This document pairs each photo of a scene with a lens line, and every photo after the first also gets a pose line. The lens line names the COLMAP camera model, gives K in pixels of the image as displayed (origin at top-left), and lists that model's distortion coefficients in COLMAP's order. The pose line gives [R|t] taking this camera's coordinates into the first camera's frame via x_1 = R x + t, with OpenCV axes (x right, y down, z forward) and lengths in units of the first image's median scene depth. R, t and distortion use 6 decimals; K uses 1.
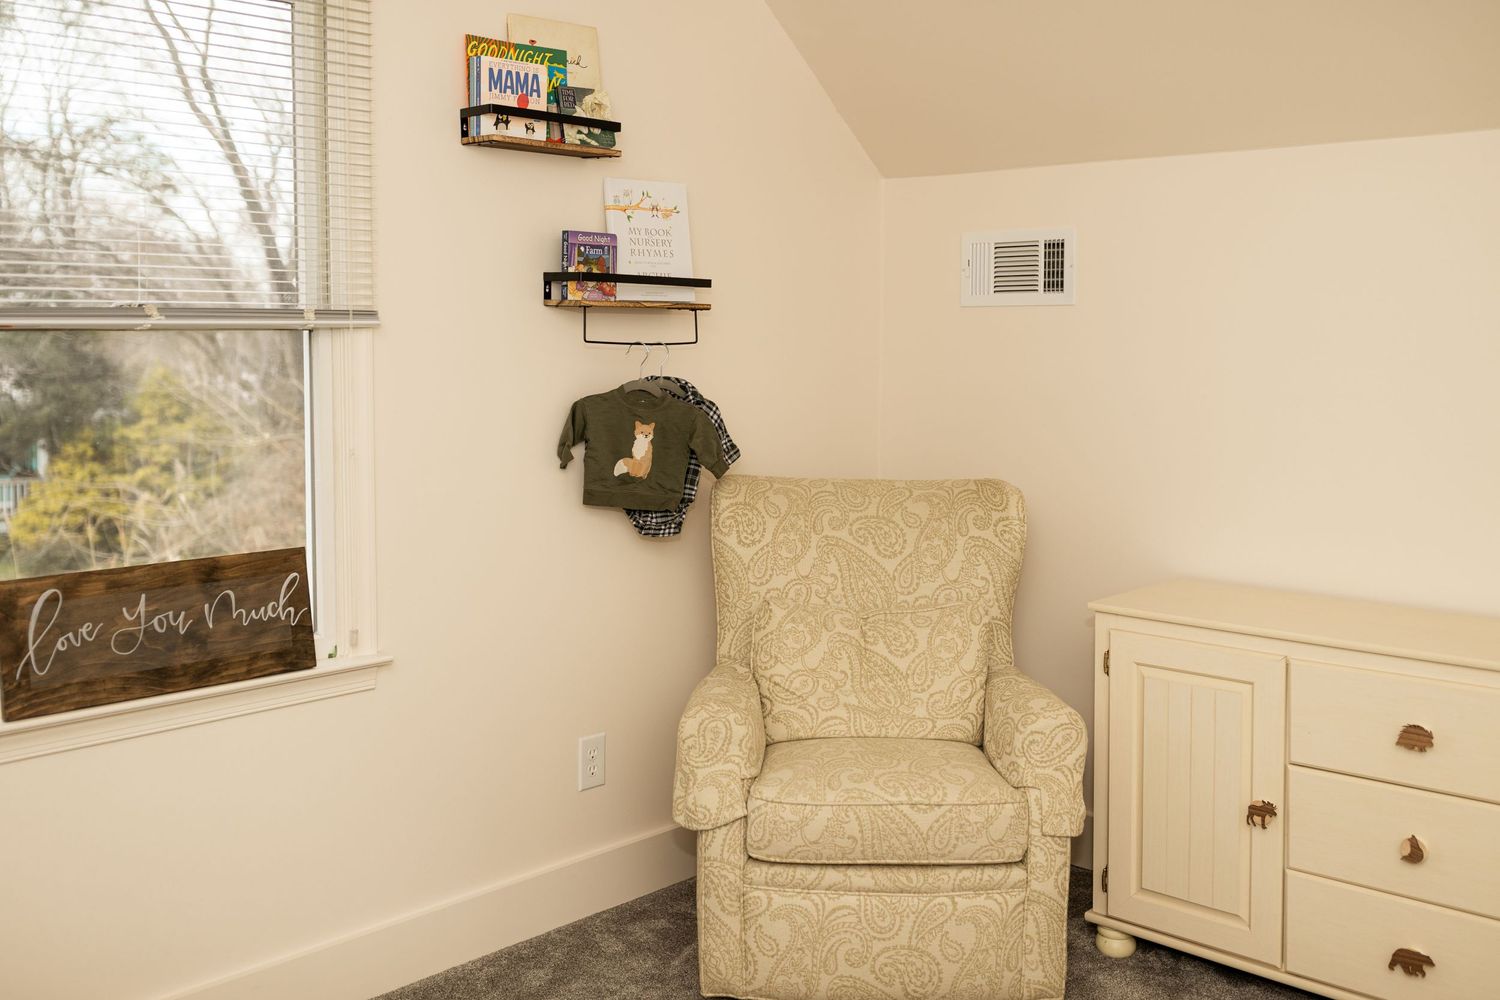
lens RADIAL K [[1472.3, 0, 746.9], [0, 1472.3, 411.9], [0, 0, 1]] dist [0.006592, -0.004806]
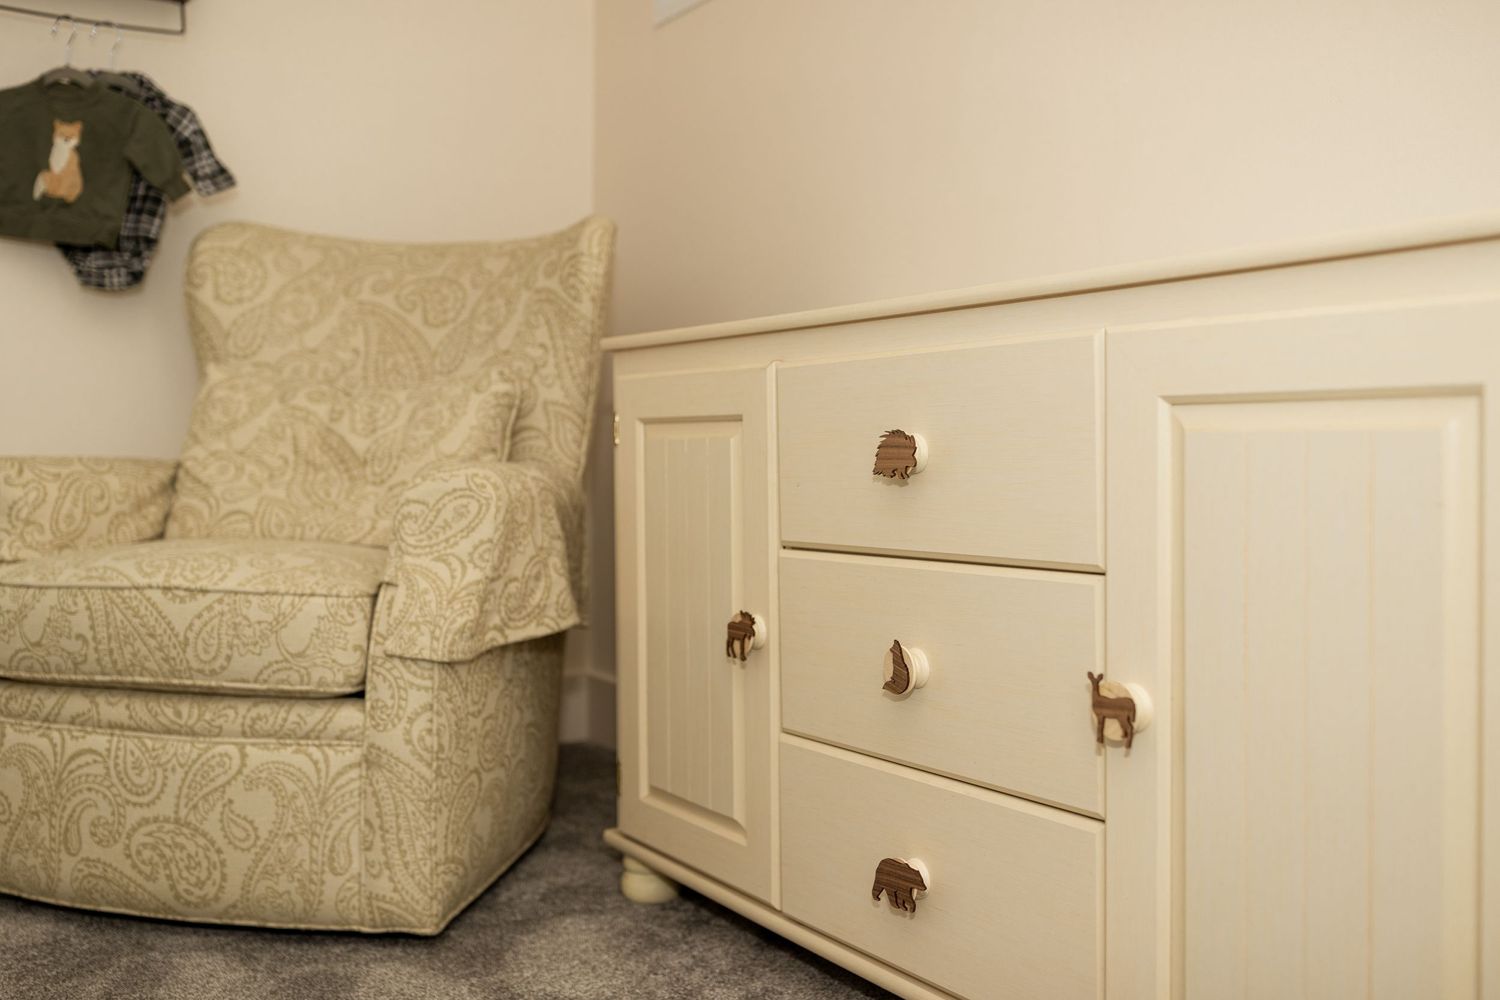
lens RADIAL K [[1455.1, 0, 745.0], [0, 1455.1, 476.3], [0, 0, 1]] dist [-0.001708, -0.018706]
pose [[0.965600, 0.001186, -0.260028, 0.508747], [-0.011026, 0.999277, -0.036389, 0.235198], [0.259796, 0.038005, 0.964915, 0.453936]]
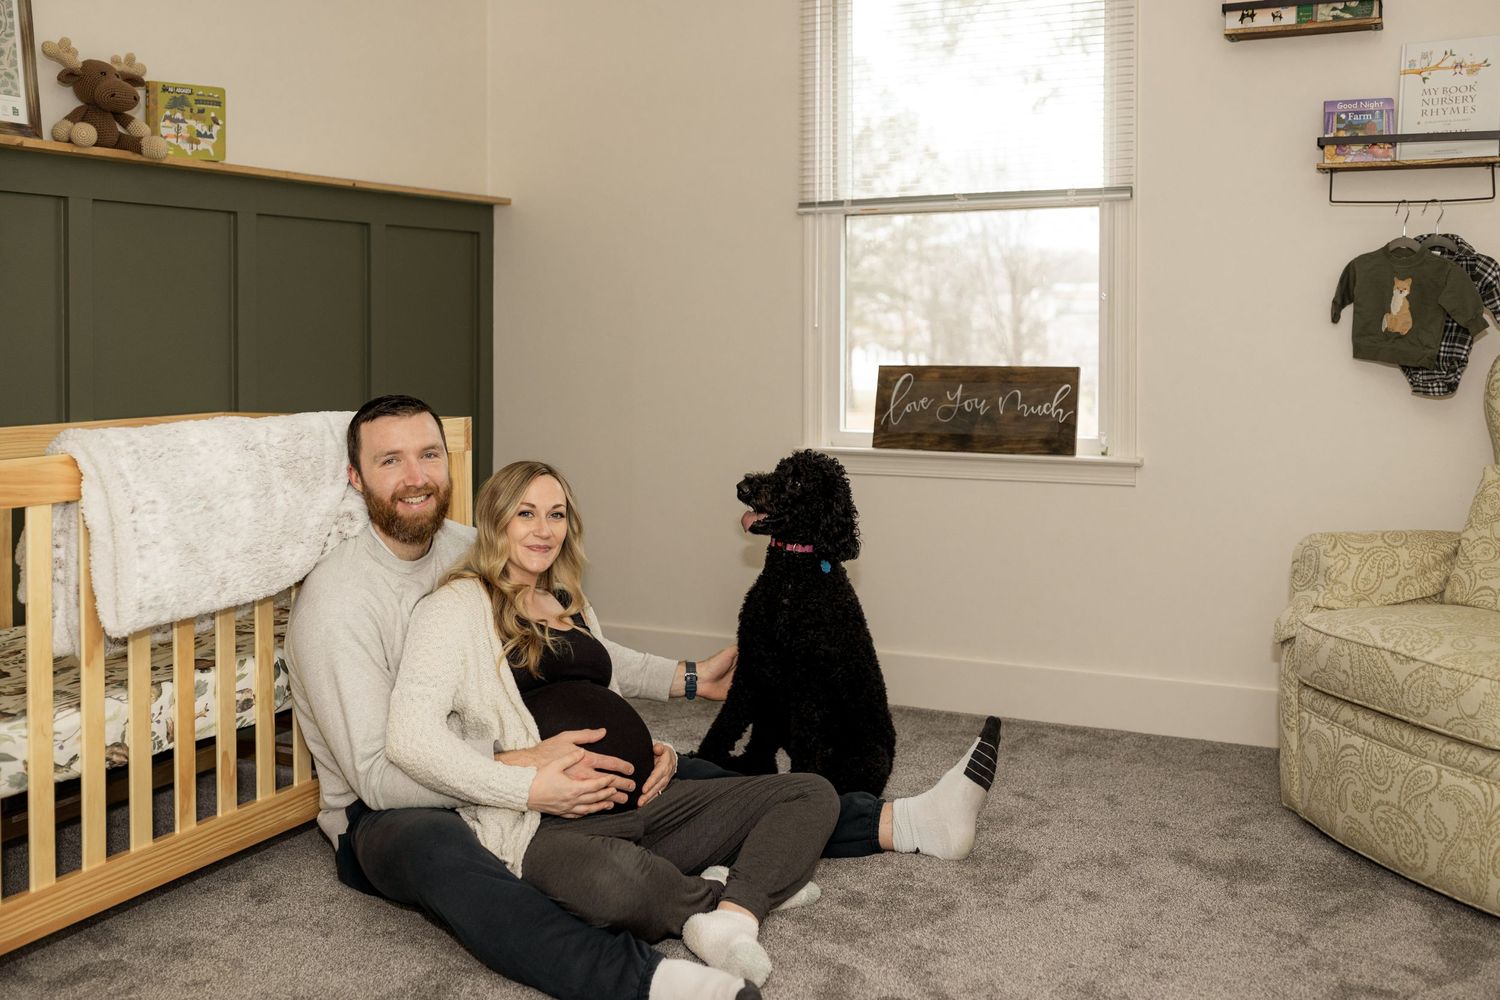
lens RADIAL K [[1493.3, 0, 771.4], [0, 1493.3, 359.6], [0, 0, 1]] dist [0.003909, -0.006788]
pose [[0.311044, 0.017384, -0.950236, 0.888286], [-0.051580, 0.998668, 0.001386, 0.096189], [0.948995, 0.048582, 0.311527, 0.306882]]
